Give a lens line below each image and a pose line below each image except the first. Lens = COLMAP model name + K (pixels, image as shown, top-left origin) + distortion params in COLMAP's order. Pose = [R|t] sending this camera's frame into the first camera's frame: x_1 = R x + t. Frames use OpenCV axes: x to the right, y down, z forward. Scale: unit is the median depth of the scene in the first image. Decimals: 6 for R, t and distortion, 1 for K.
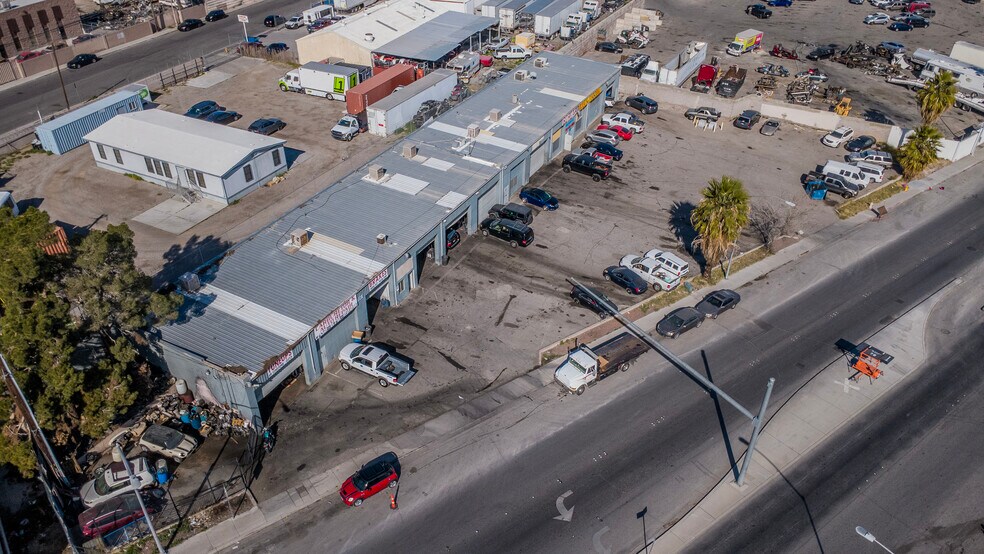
lens RADIAL K [[699.4, 0, 492.8], [0, 699.4, 266.8], [0, 0, 1]] dist [0.034316, -0.050368]
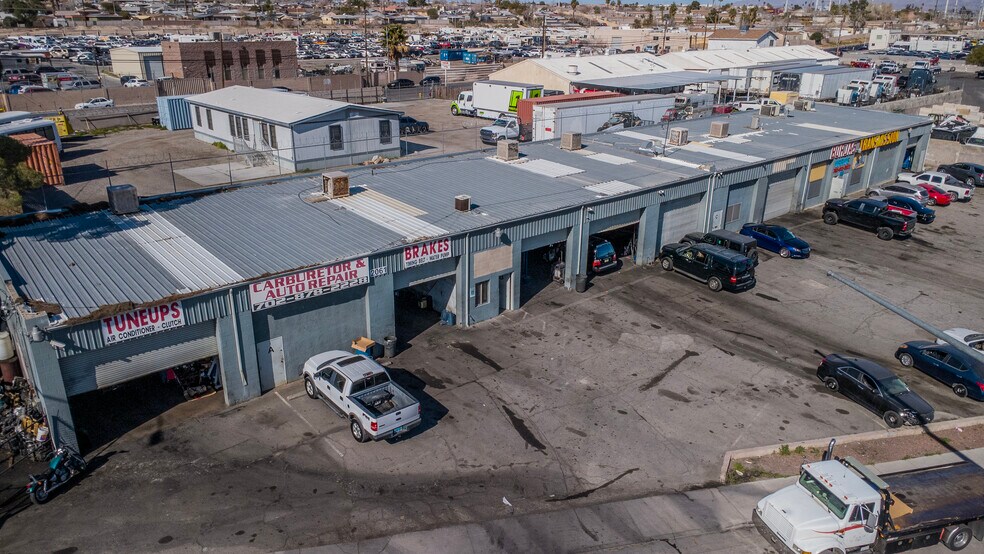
lens RADIAL K [[692.9, 0, 492.0], [0, 692.9, 277.0], [0, 0, 1]] dist [0.016150, -0.005332]
pose [[0.931849, 0.128102, -0.339482, 0.050315], [-0.203996, 0.958700, -0.198189, 0.103486], [0.300073, 0.253936, 0.919496, 0.425910]]
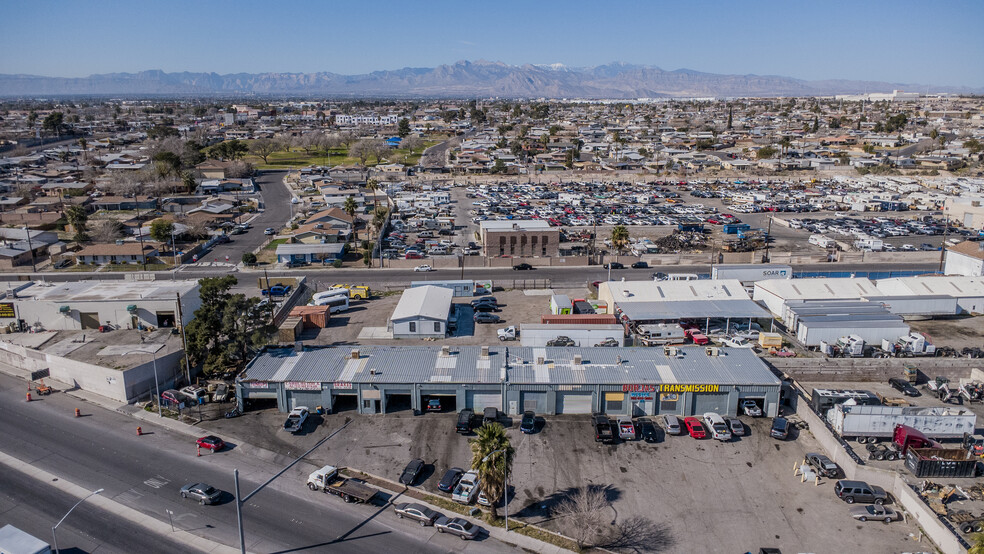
lens RADIAL K [[698.7, 0, 492.0], [0, 698.7, 277.0], [0, 0, 1]] dist [0.017131, -0.004561]
pose [[0.455976, 0.213784, -0.863934, 1.095741], [-0.496678, 0.866624, -0.047692, -0.240194], [0.738510, 0.450843, 0.501341, 0.248162]]
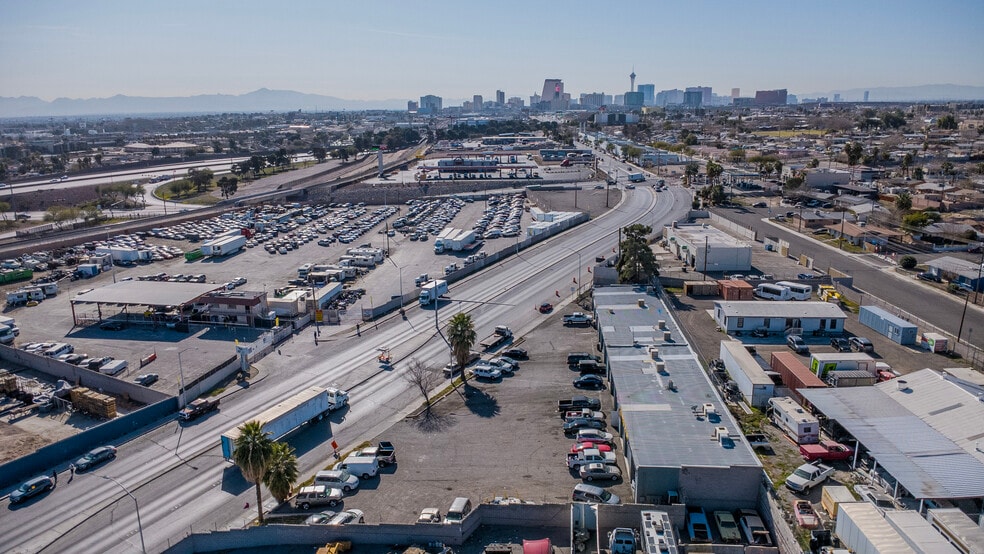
lens RADIAL K [[692.9, 0, 492.0], [0, 692.9, 277.0], [0, 0, 1]] dist [0.016150, -0.005332]
pose [[-0.912516, 0.104183, -0.395551, 0.808642], [-0.222806, 0.684372, 0.694257, -1.222278], [0.343034, 0.721651, -0.601288, 1.713830]]
